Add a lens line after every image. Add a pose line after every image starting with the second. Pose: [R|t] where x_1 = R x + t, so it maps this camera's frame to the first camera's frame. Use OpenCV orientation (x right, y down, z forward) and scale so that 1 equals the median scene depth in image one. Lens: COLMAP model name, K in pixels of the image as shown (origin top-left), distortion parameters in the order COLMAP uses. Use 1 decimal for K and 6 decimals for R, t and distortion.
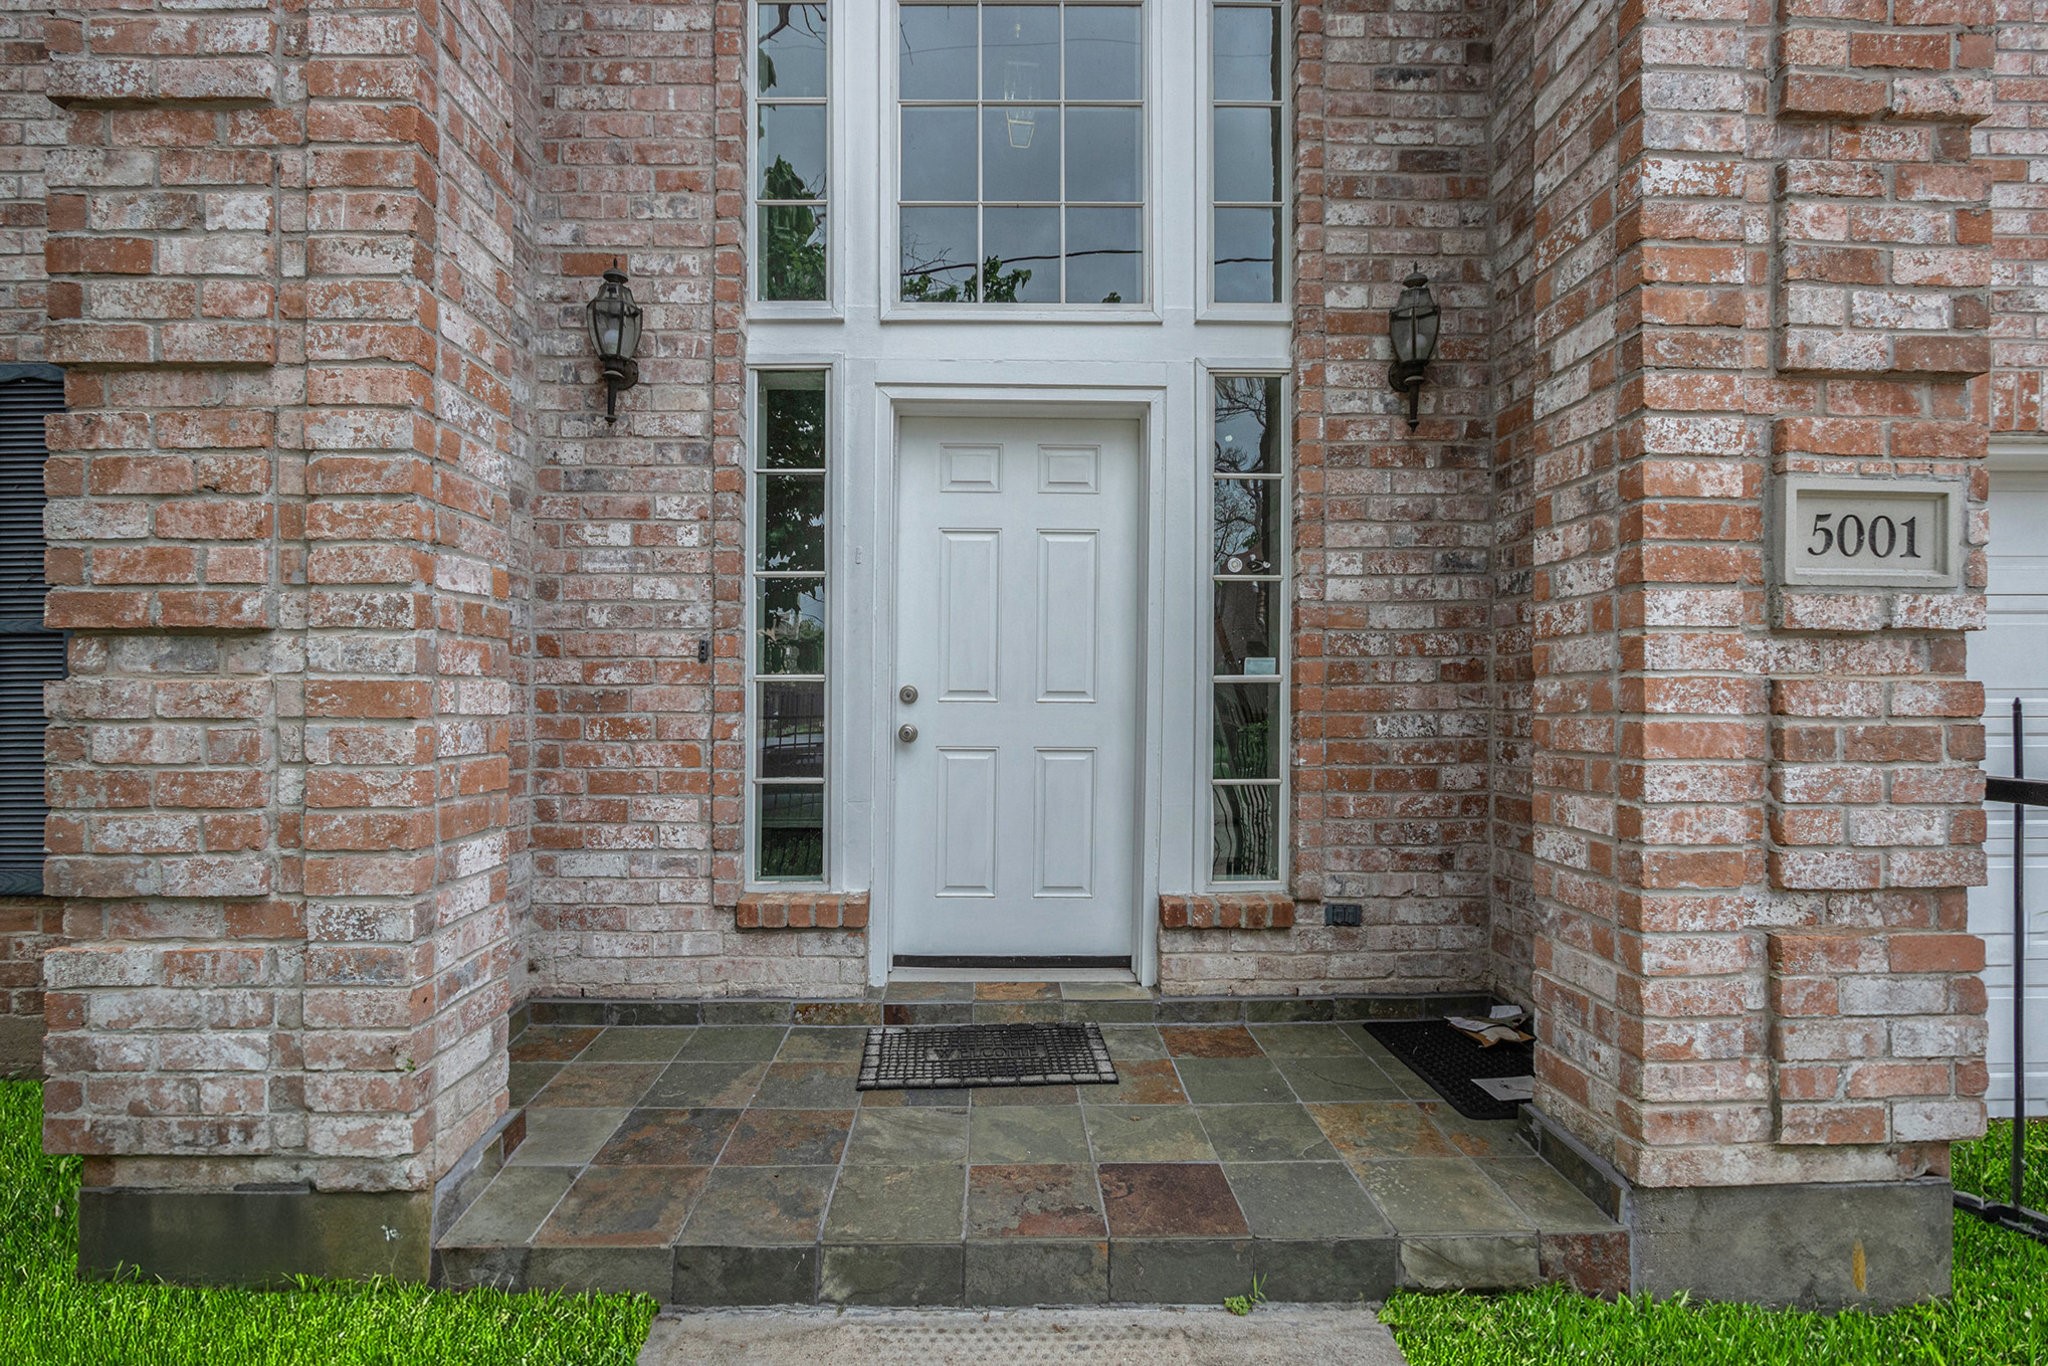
lens RADIAL K [[975.0, 0, 1010.6], [0, 975.0, 697.9], [0, 0, 1]] dist [-0.019643, 0.002272]
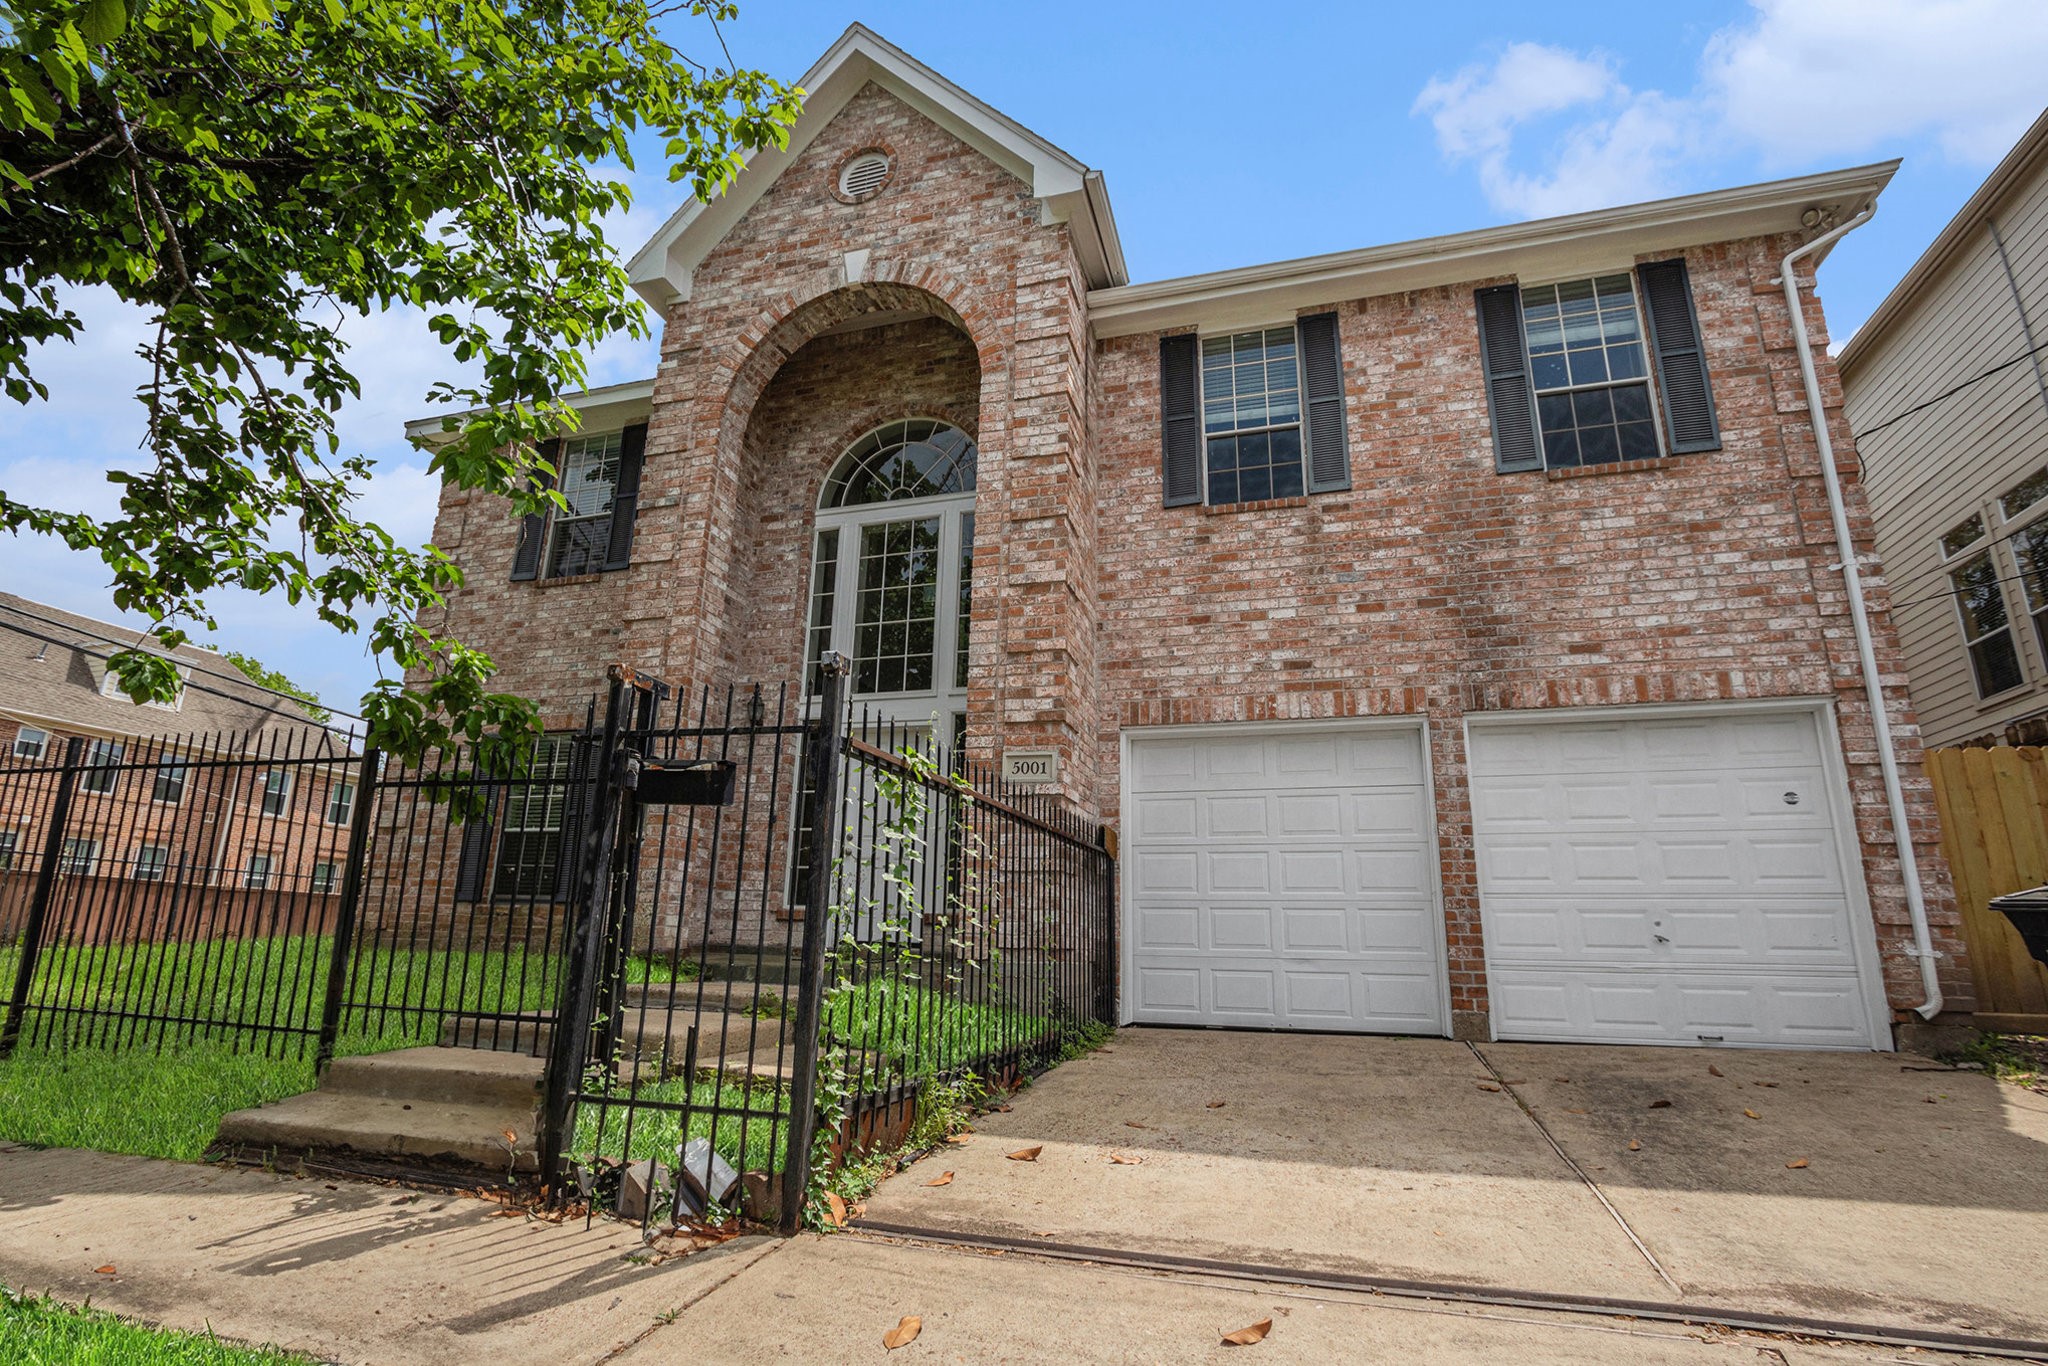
lens RADIAL K [[975.0, 0, 1015.8], [0, 975.0, 683.5], [0, 0, 1]] dist [-0.019643, 0.002272]
pose [[0.950392, -0.055479, -0.306067, 1.955409], [-0.026689, 0.965793, -0.257938, 0.449778], [0.309907, 0.253311, 0.916401, -2.334720]]
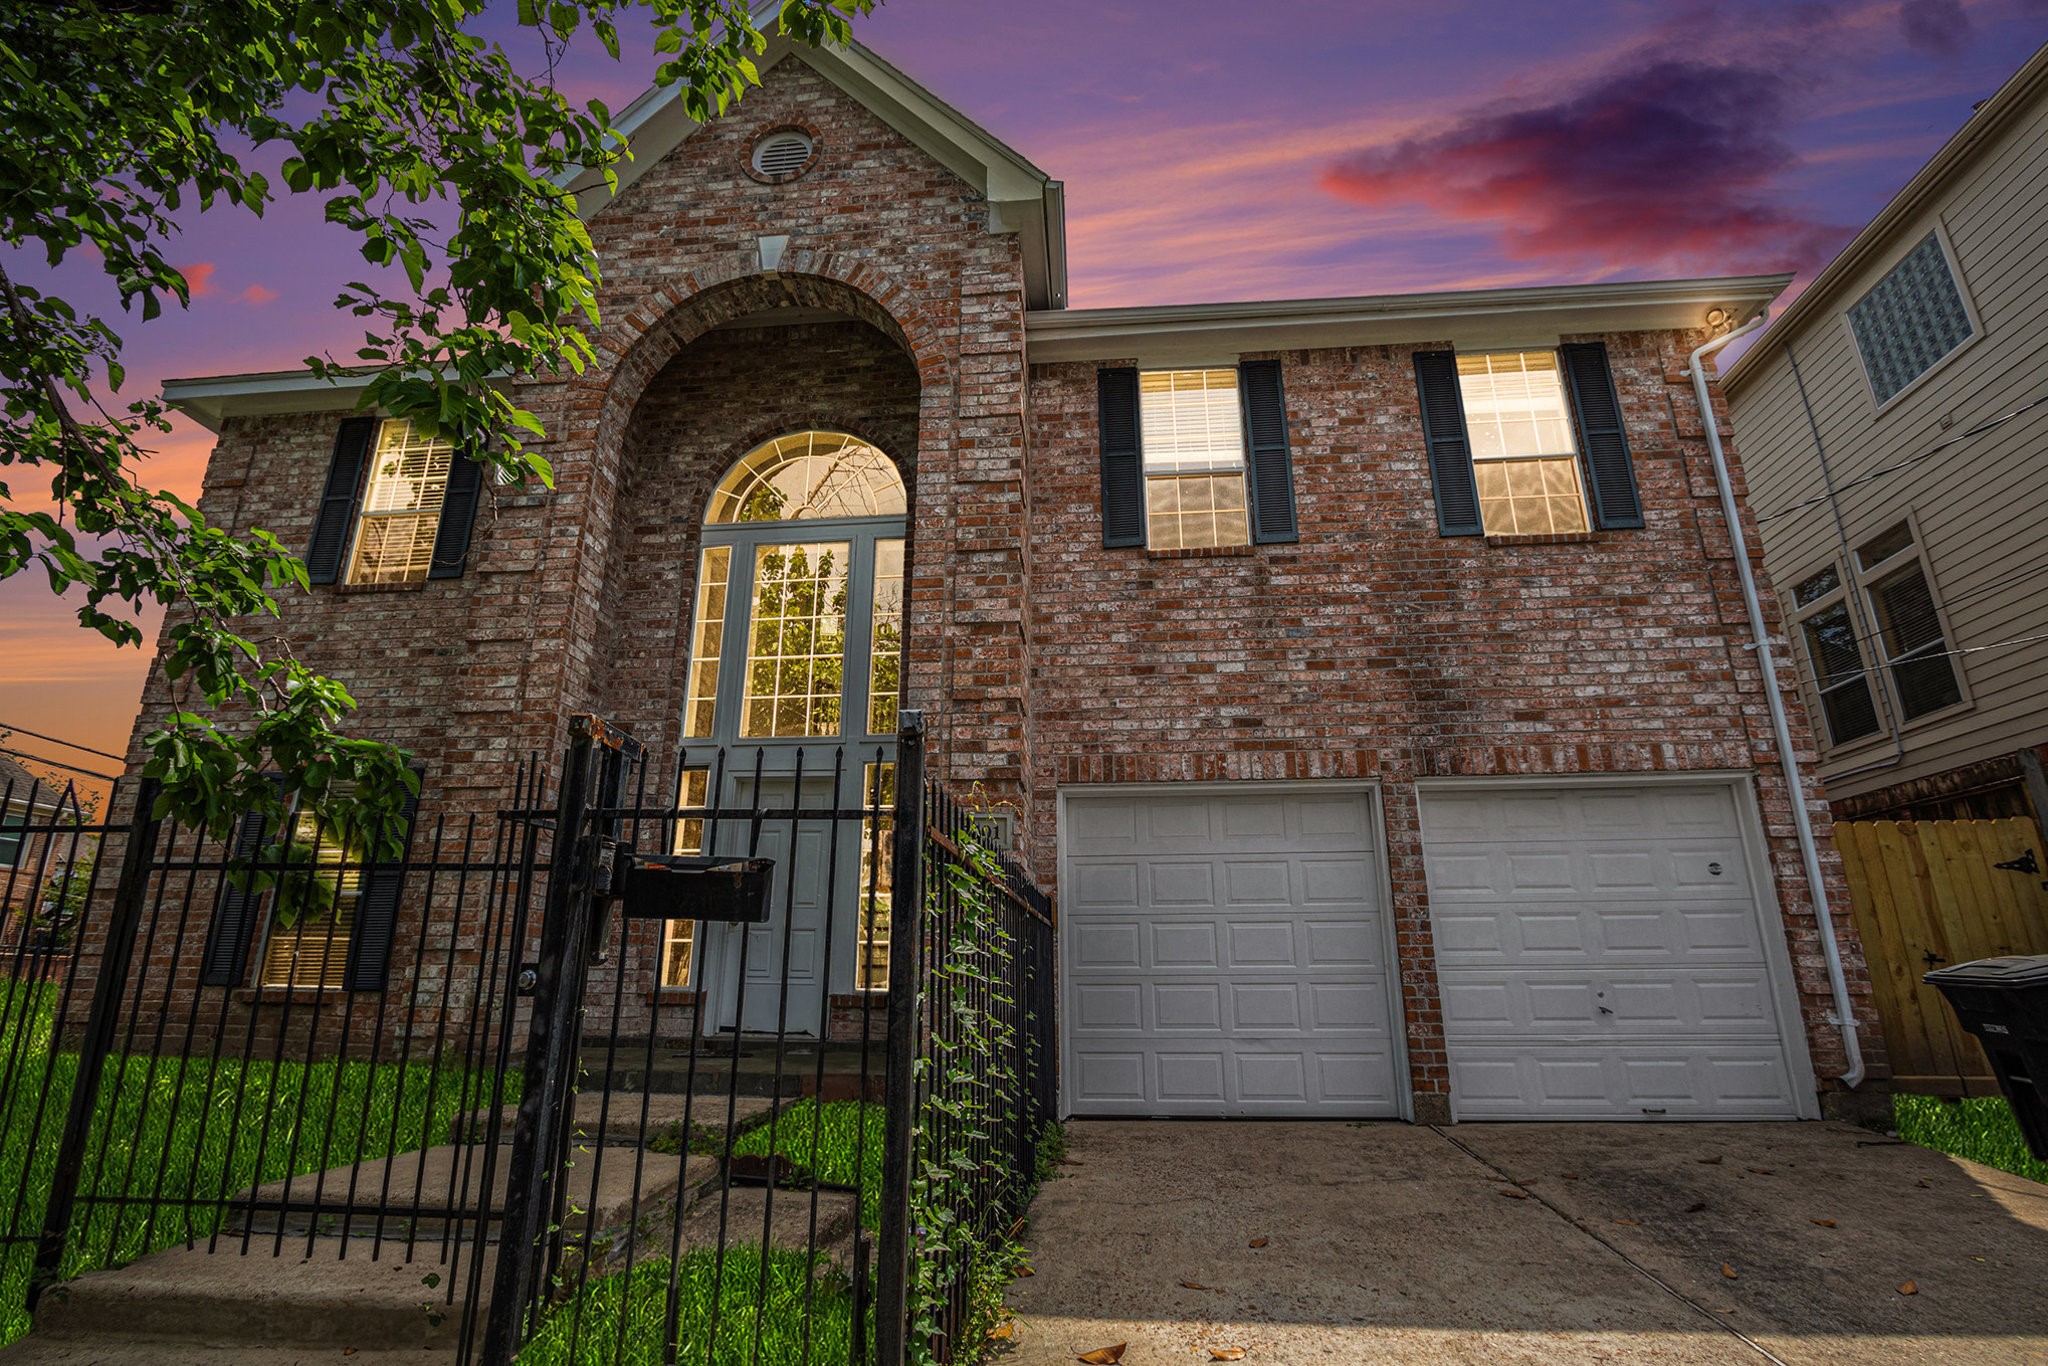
lens RADIAL K [[975.0, 0, 1022.6], [0, 975.0, 685.6], [0, 0, 1]] dist [-0.019643, 0.002272]
pose [[0.993881, -0.028159, -0.106807, 1.381468], [-0.004661, 0.955408, -0.295252, 0.300699], [0.110358, 0.293943, 0.949431, -2.066982]]
